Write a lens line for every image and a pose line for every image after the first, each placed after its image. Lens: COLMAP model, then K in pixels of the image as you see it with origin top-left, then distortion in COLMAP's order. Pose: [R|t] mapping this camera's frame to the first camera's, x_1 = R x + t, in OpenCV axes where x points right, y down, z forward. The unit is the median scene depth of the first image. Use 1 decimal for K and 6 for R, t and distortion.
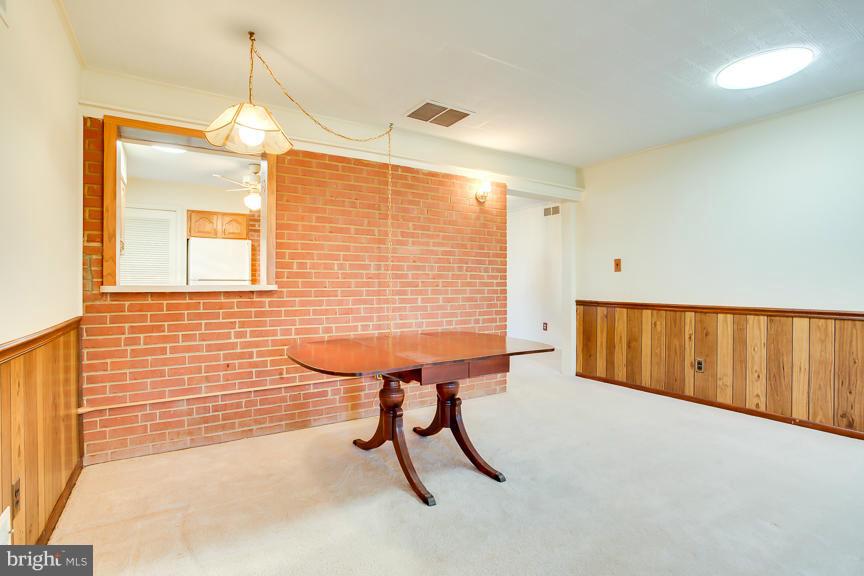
lens RADIAL K [[439.1, 0, 435.1], [0, 439.1, 285.1], [0, 0, 1]] dist [-0.003026, -0.000471]
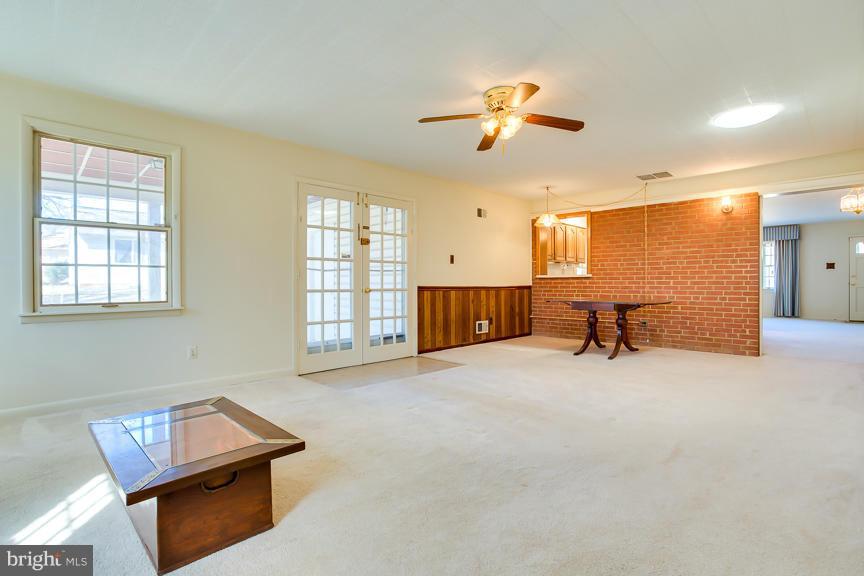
lens RADIAL K [[439.1, 0, 435.1], [0, 439.1, 285.1], [0, 0, 1]] dist [-0.003026, -0.000471]
pose [[0.215296, 0.003581, -0.976542, 1.397184], [-0.004500, 0.999986, 0.002675, 0.043863], [0.976538, 0.003819, 0.215309, -0.212952]]
